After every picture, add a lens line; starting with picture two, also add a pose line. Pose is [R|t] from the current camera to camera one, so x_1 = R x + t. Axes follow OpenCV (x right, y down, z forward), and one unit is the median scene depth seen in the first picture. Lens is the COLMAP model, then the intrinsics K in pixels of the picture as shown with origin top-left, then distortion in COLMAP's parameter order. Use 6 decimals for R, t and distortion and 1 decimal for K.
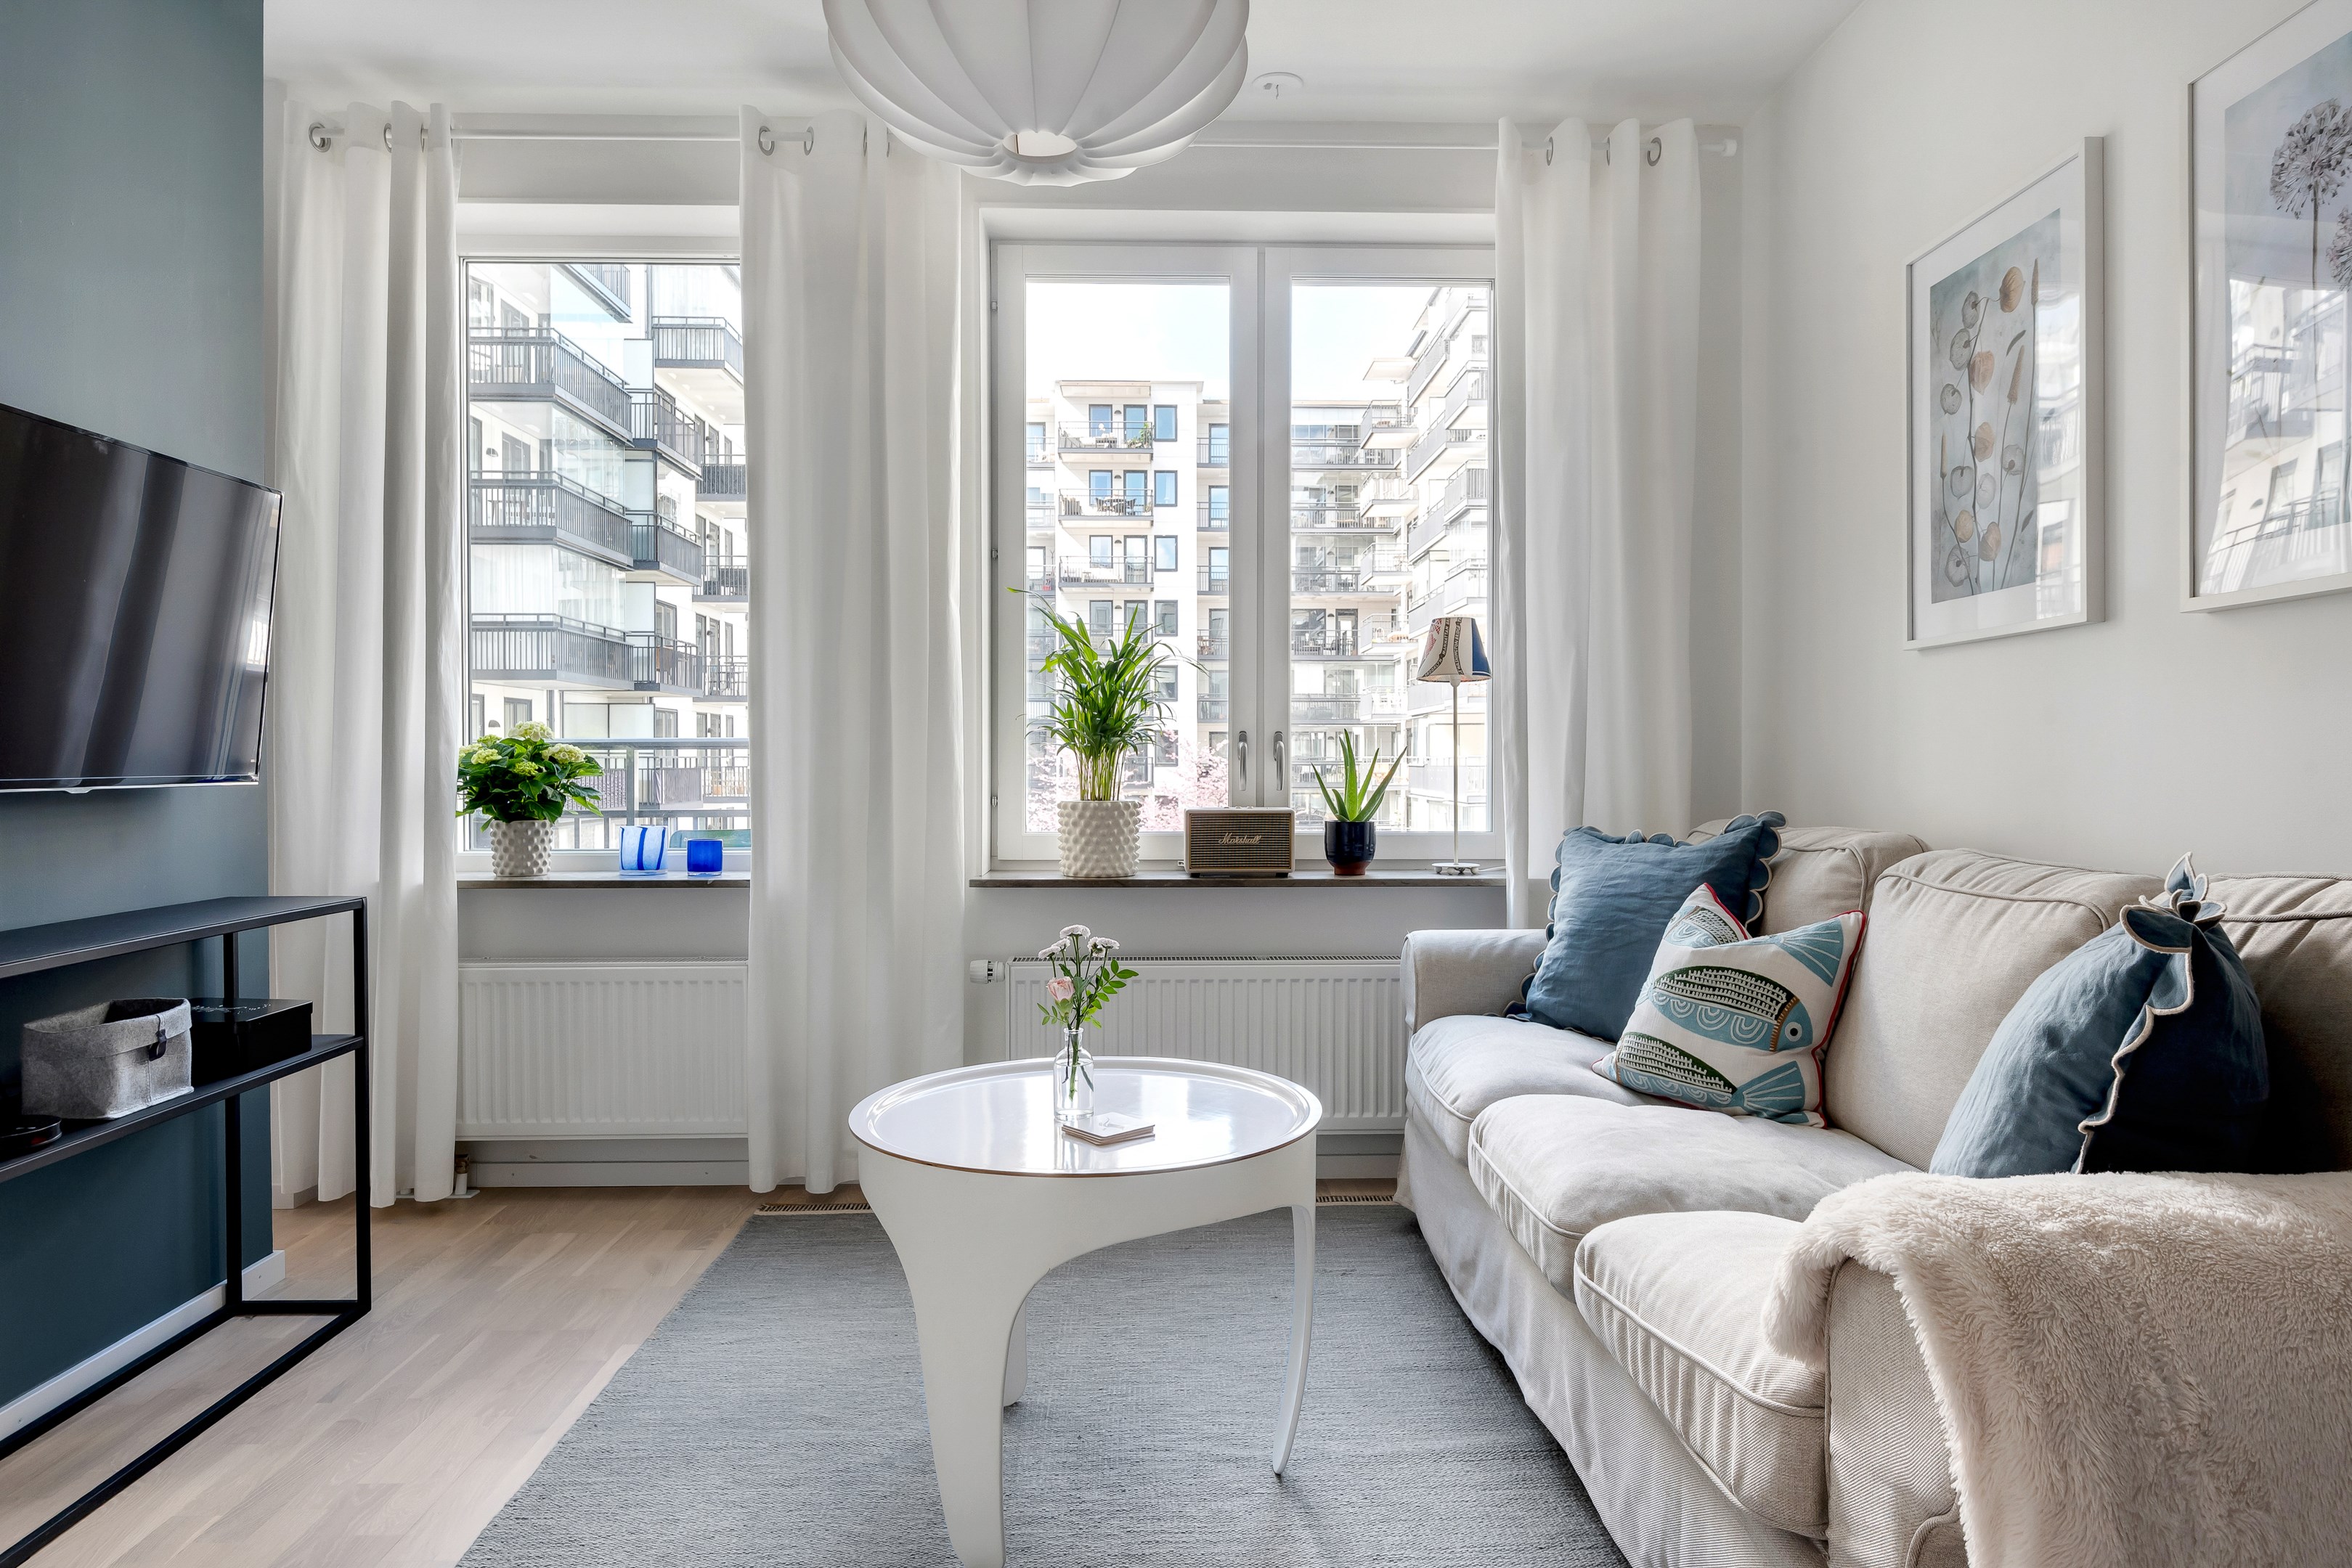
lens RADIAL K [[1454.0, 0, 1181.9], [0, 1454.0, 777.0], [0, 0, 1]] dist [0.003470, -0.006389]
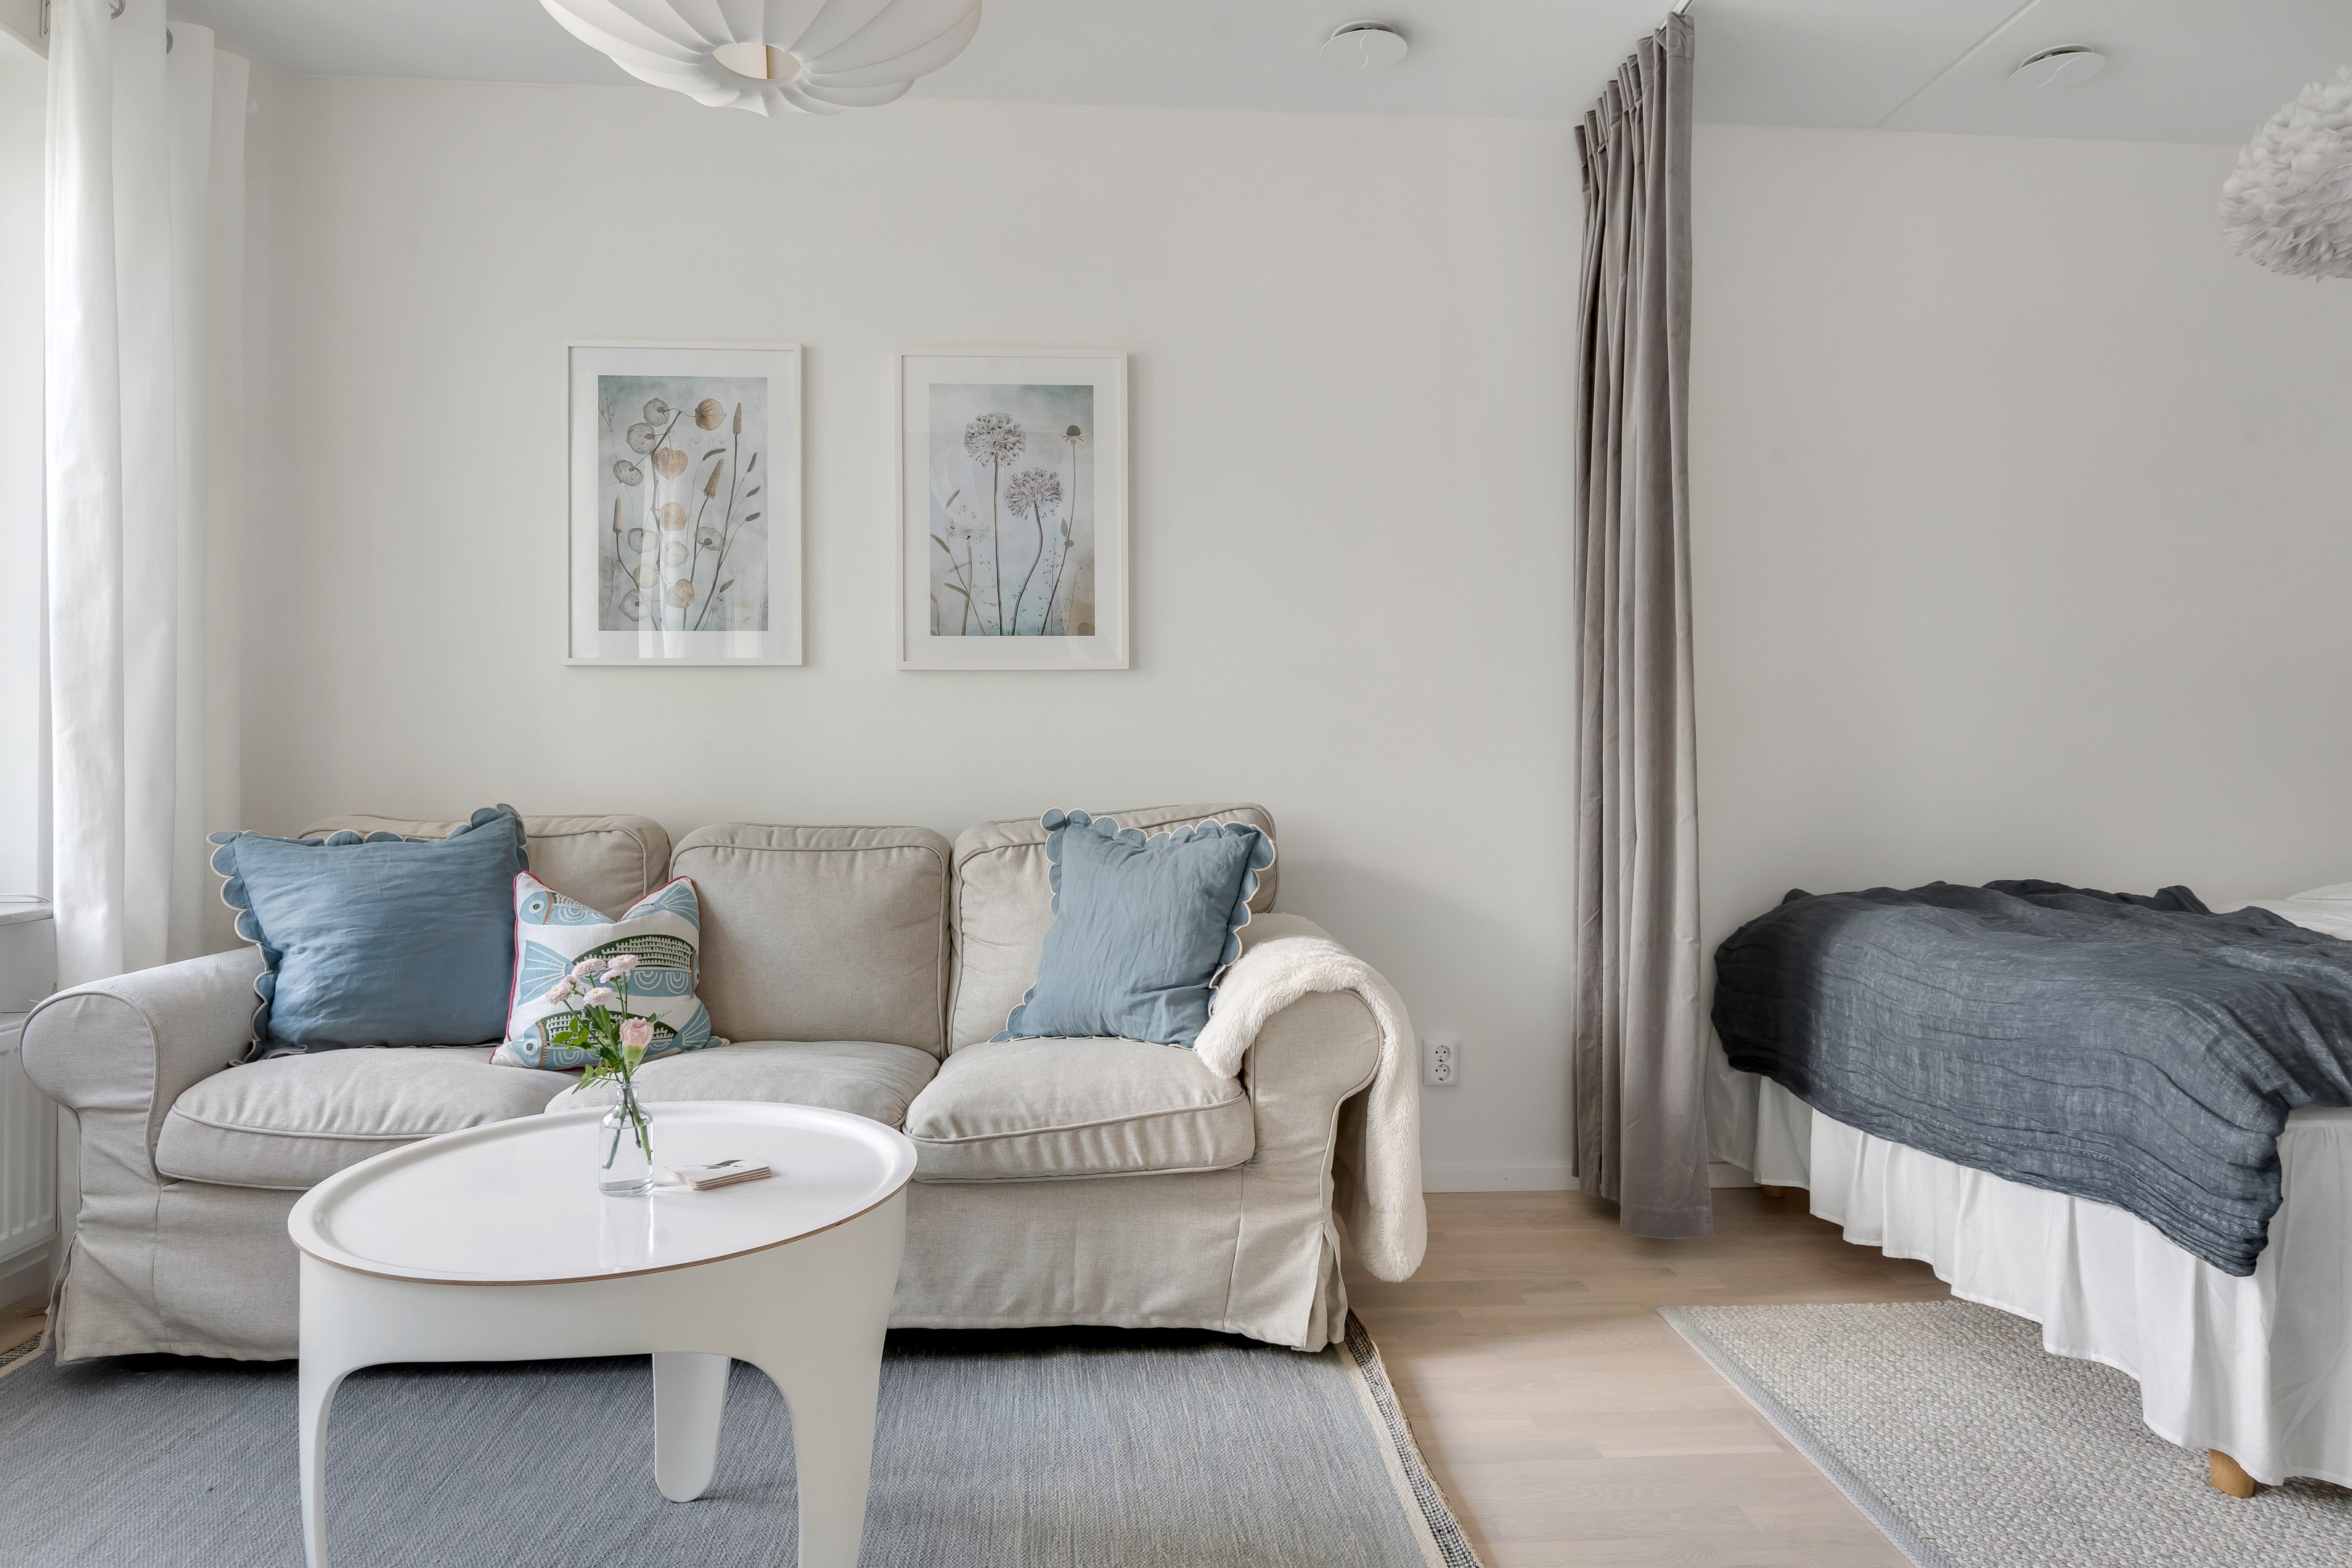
lens RADIAL K [[1377.6, 0, 1174.9], [0, 1377.6, 746.2], [0, 0, 1]] dist [0.006810, -0.005668]
pose [[-0.037938, 0.009509, 0.999235, -0.528347], [0.008669, 0.999920, -0.009186, -0.004509], [-0.999242, 0.008314, -0.038017, 0.435533]]
